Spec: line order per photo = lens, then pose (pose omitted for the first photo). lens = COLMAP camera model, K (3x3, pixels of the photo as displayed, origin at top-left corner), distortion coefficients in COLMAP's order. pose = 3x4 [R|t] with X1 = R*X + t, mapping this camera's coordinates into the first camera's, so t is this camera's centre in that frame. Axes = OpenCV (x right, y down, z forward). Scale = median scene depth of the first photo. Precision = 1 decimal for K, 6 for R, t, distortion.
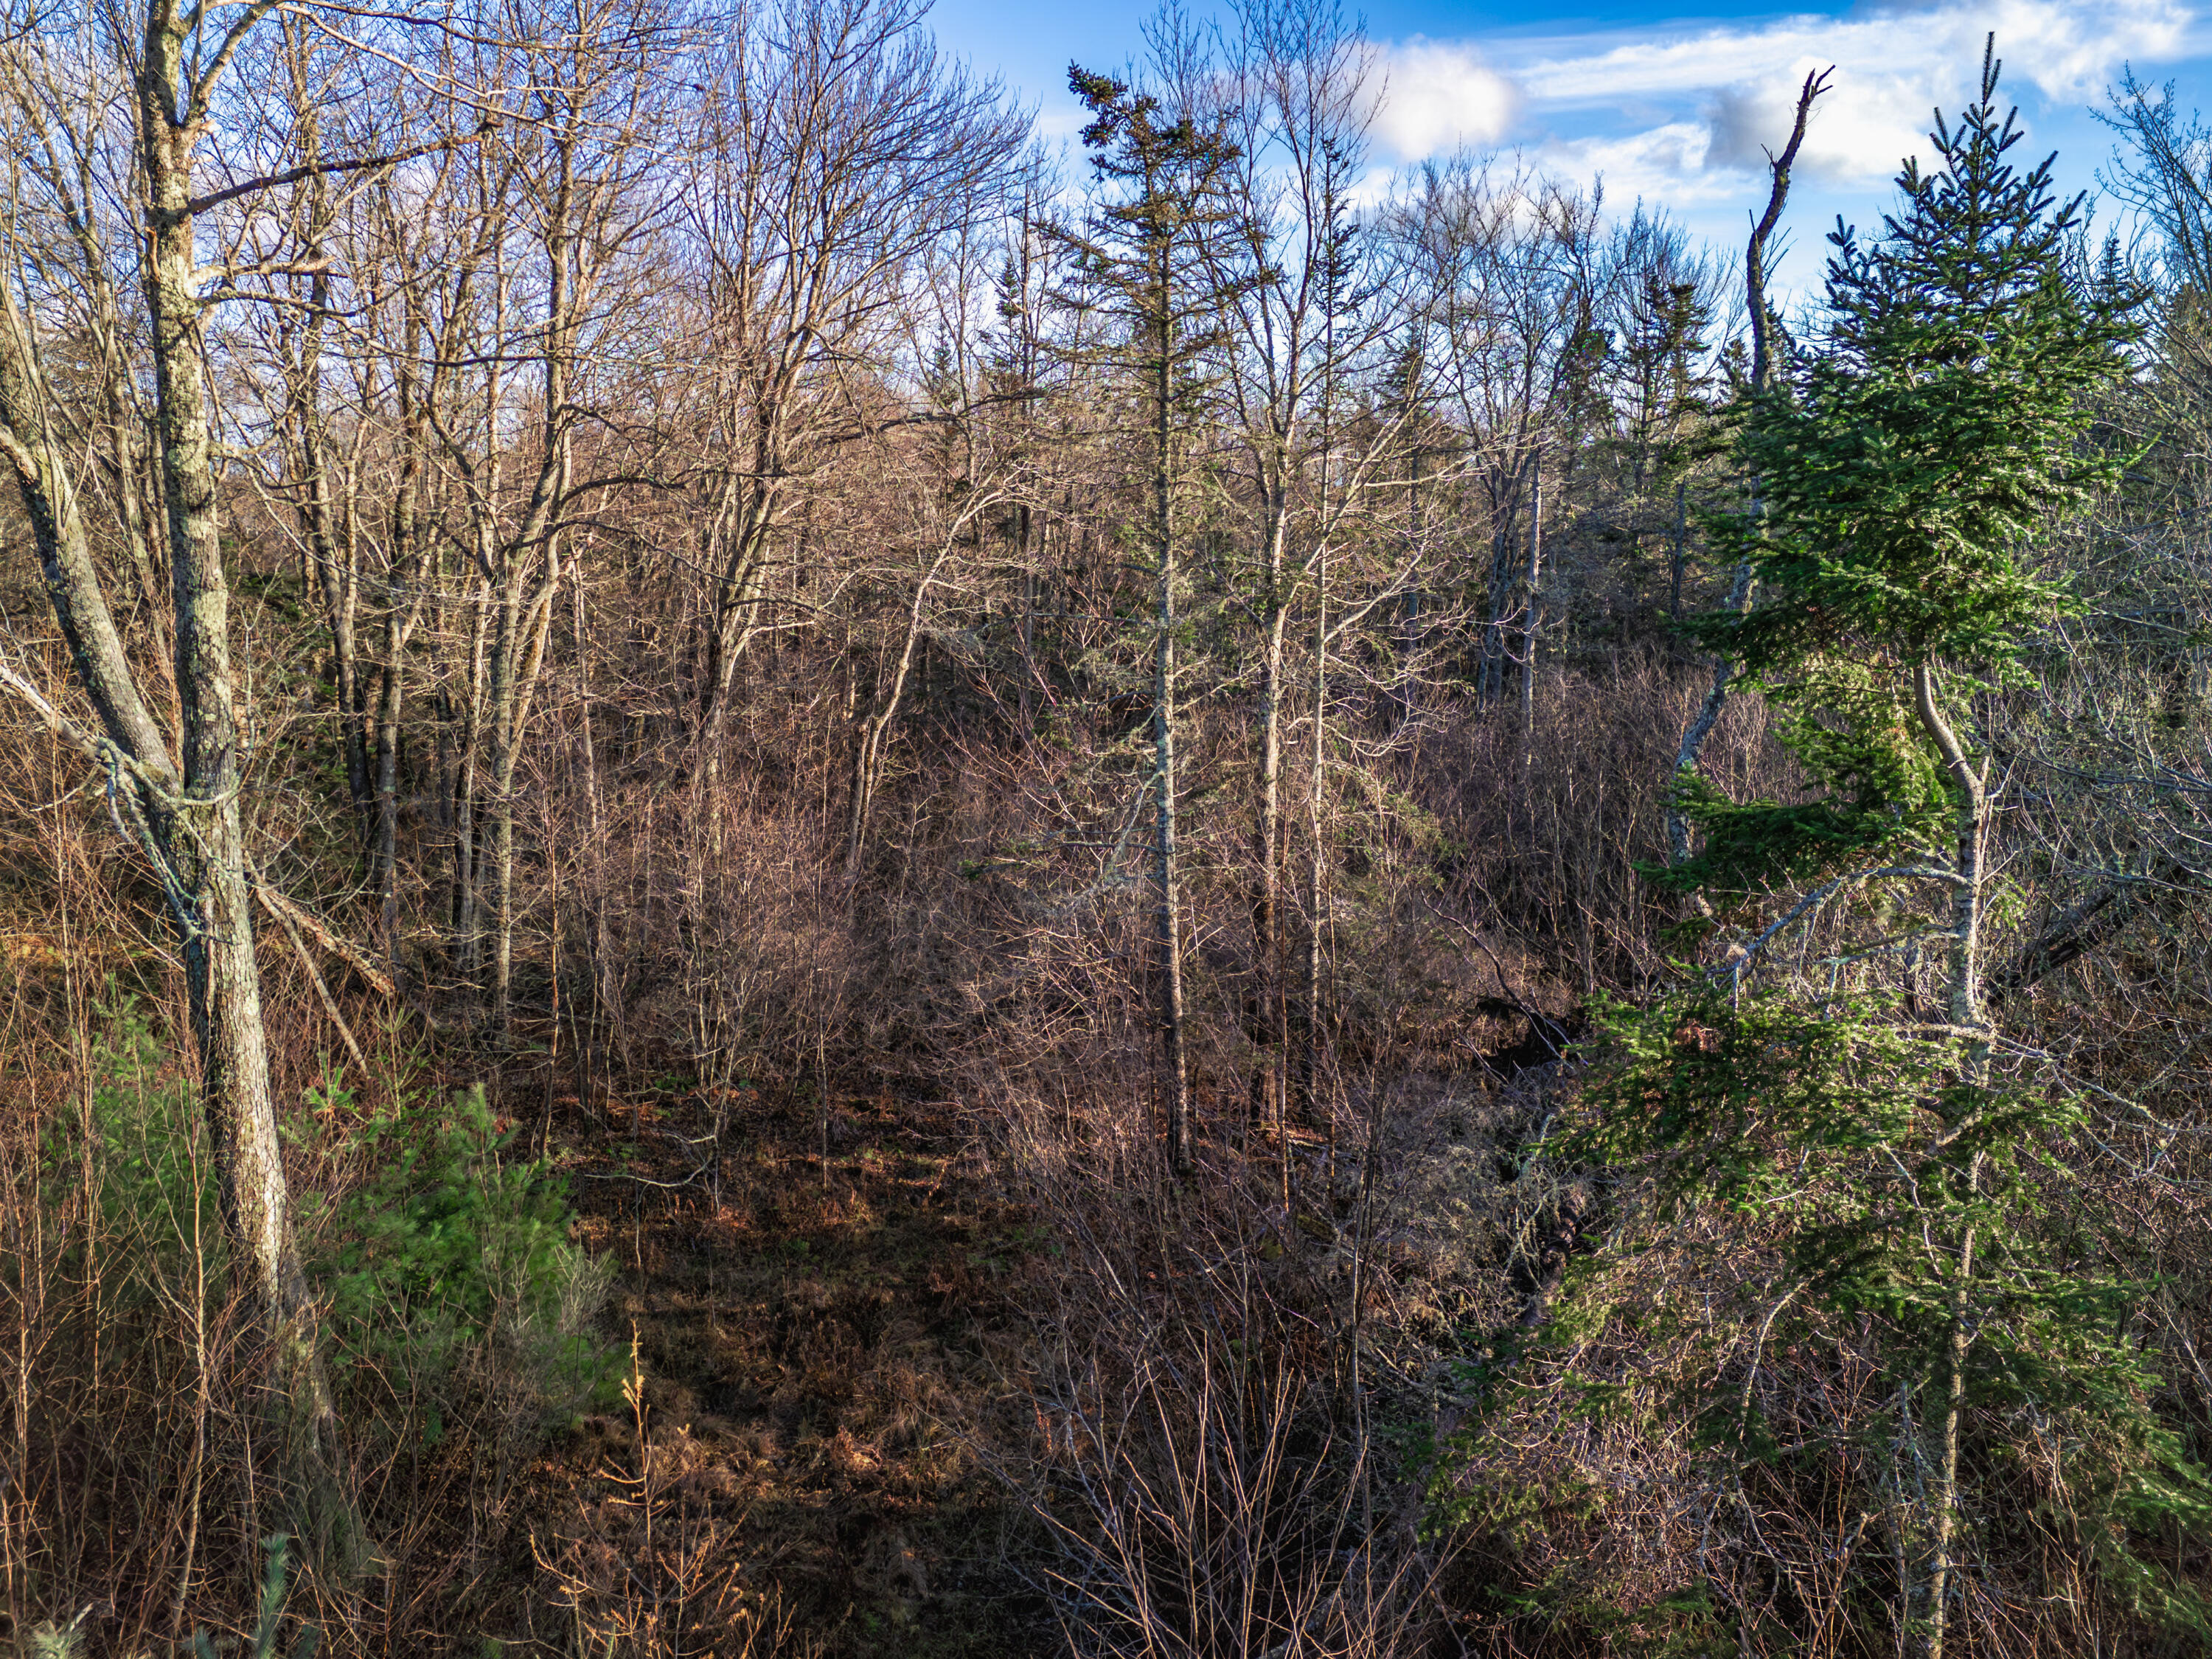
lens RADIAL K [[1559.2, 0, 1100.0], [0, 1559.2, 870.5], [0, 0, 1]] dist [0.001340, -0.029916]
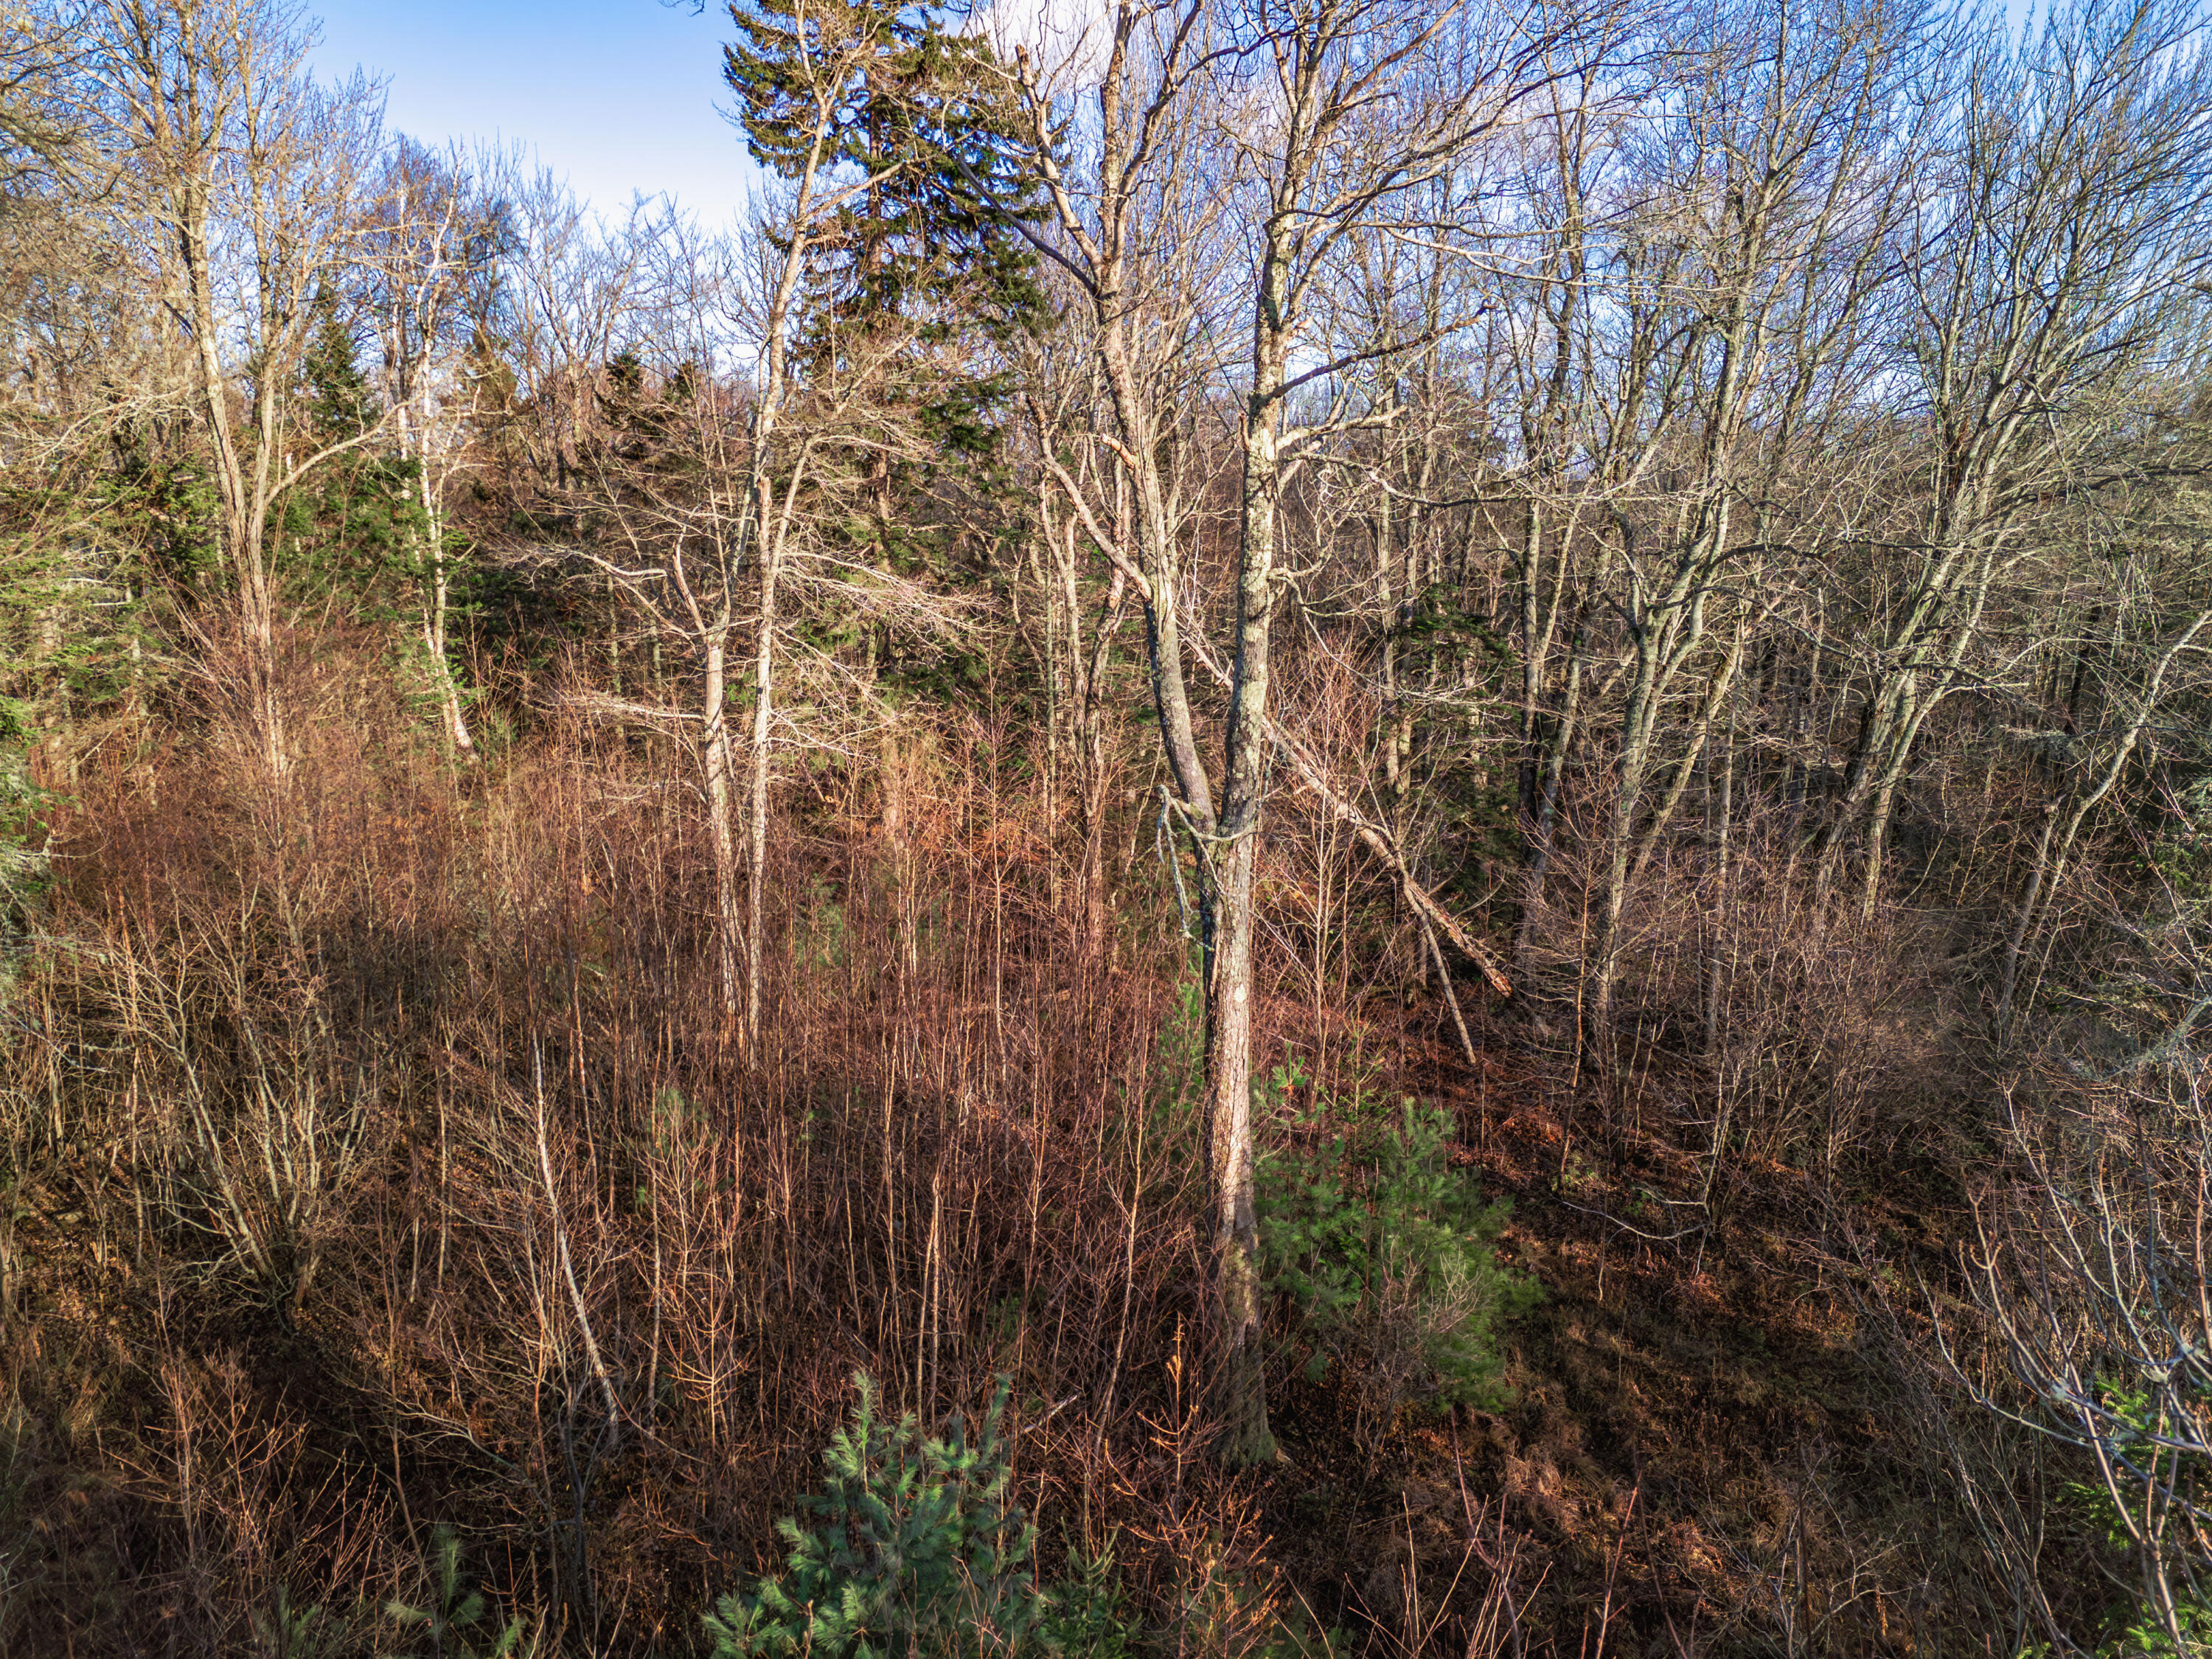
lens RADIAL K [[1559.2, 0, 1100.0], [0, 1559.2, 870.5], [0, 0, 1]] dist [0.001340, -0.029916]
pose [[0.688212, 0.155016, -0.708755, 0.299748], [-0.153876, 0.985869, 0.066210, -0.088937], [0.709004, 0.063494, 0.702340, -0.010940]]
